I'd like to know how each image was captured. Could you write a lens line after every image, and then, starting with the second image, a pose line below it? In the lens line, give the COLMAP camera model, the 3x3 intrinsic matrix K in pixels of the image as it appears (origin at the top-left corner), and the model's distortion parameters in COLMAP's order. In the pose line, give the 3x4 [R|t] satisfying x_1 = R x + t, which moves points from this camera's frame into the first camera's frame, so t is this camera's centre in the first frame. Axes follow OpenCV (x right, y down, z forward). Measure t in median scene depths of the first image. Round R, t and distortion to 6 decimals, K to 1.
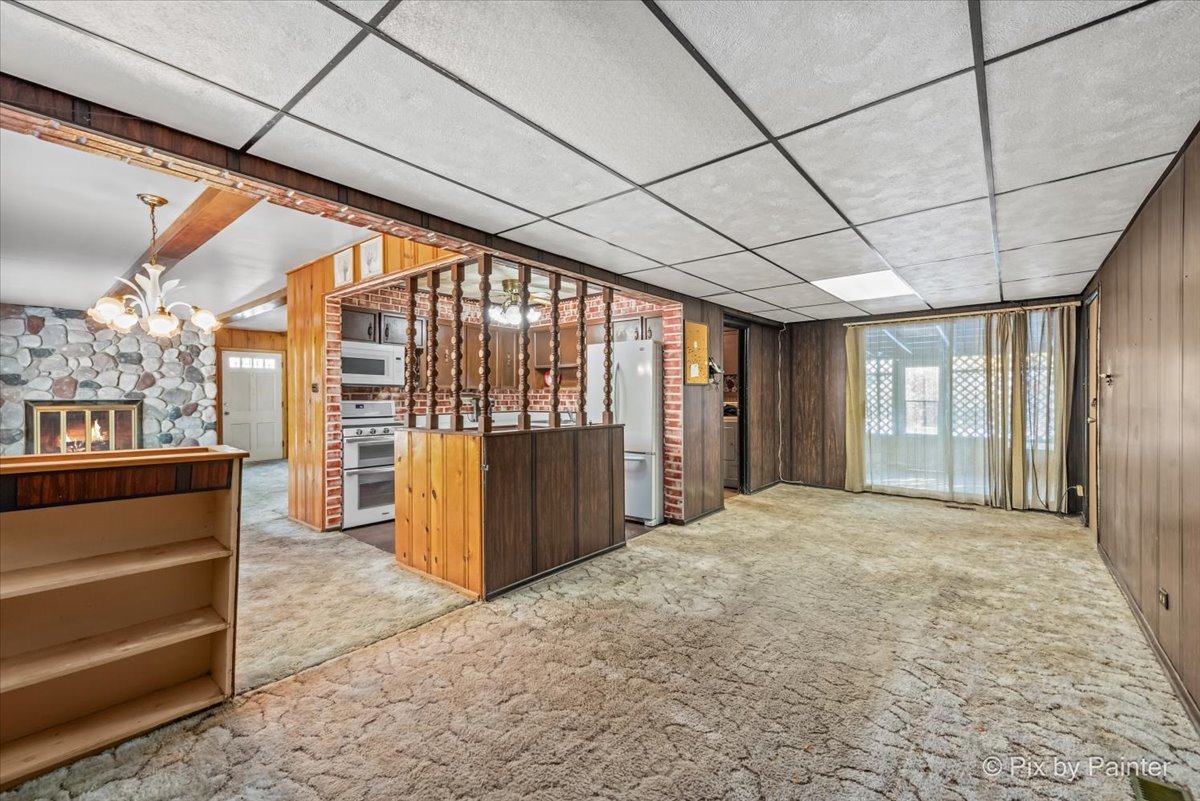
lens RADIAL K [[484.2, 0, 599.5], [0, 484.2, 397.3], [0, 0, 1]] dist [0.010939, -0.002377]
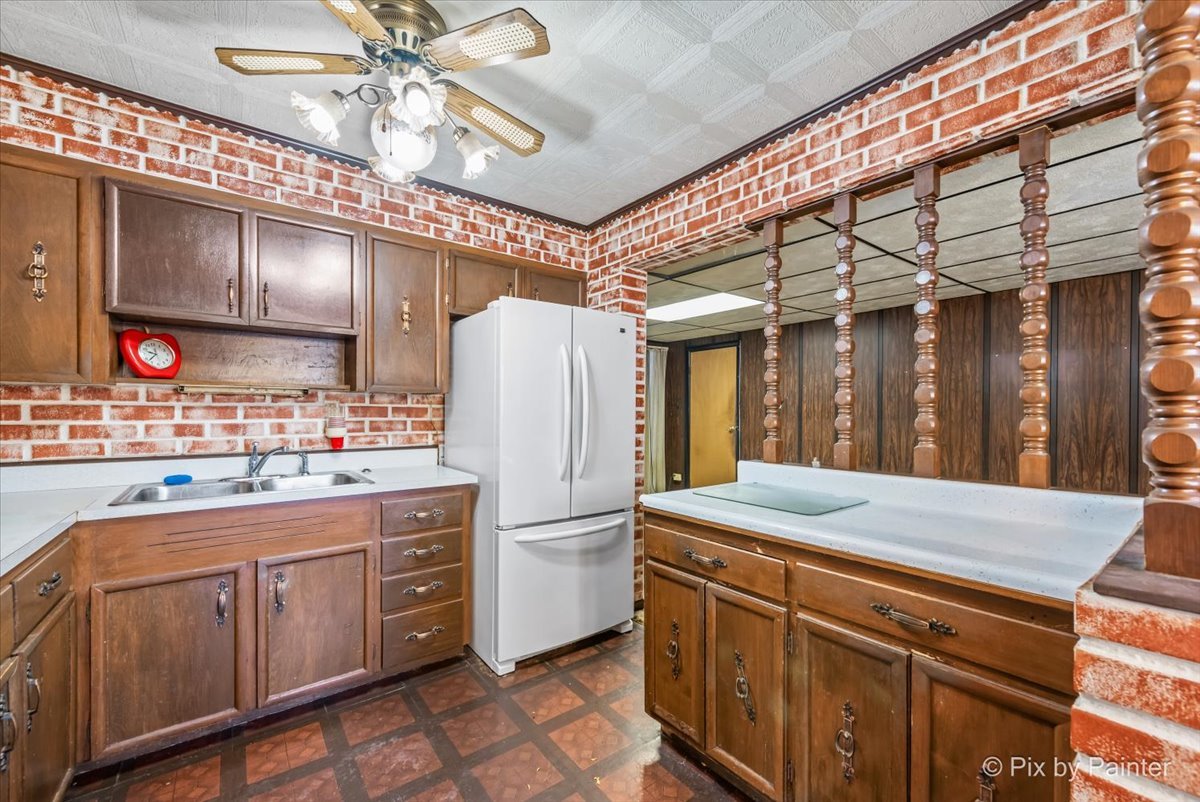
lens RADIAL K [[484.2, 0, 607.4], [0, 484.2, 414.8], [0, 0, 1]] dist [0.010939, -0.002377]
pose [[0.220661, -0.003319, 0.975345, -0.637120], [-0.005761, 0.999972, 0.004707, -0.003685], [-0.975333, -0.006657, 0.220636, 1.184485]]
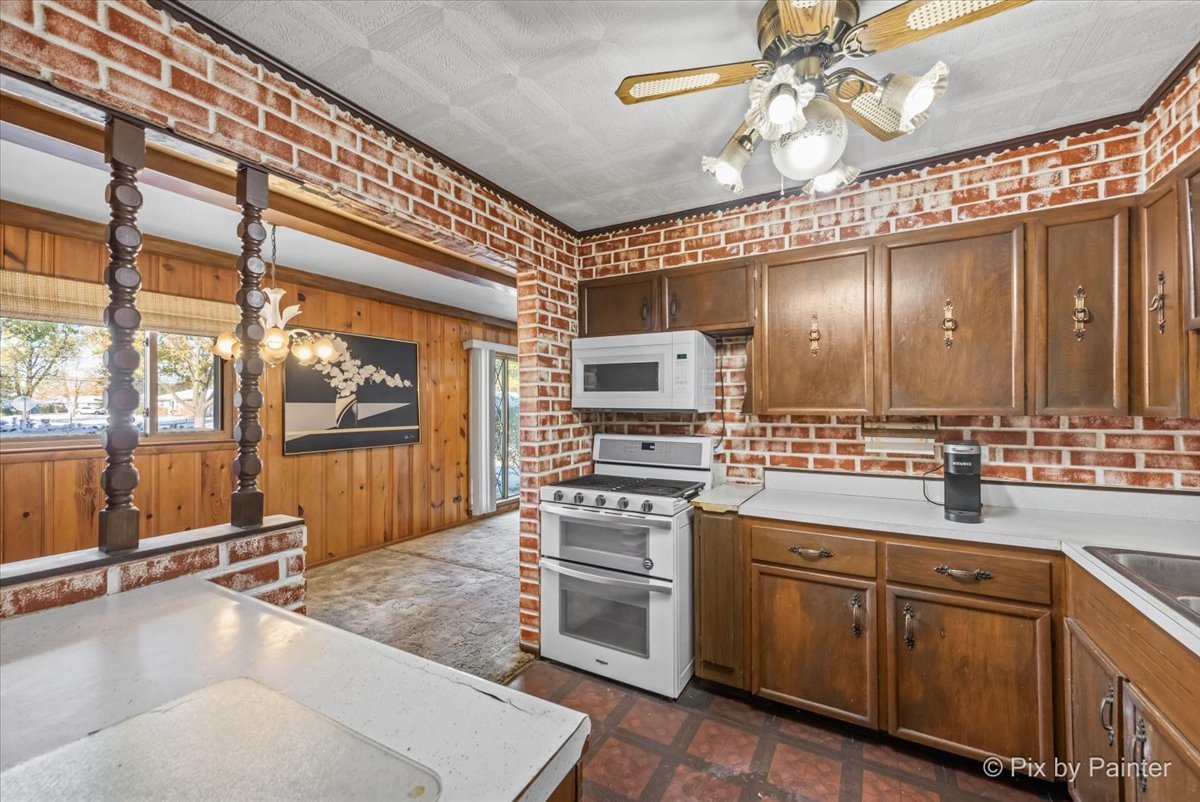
lens RADIAL K [[484.2, 0, 598.8], [0, 484.2, 400.5], [0, 0, 1]] dist [0.010939, -0.002377]
pose [[0.164742, -0.010545, -0.986280, 0.091434], [0.002713, 0.999944, -0.010238, -0.043543], [0.986333, -0.000990, 0.164761, 1.235753]]
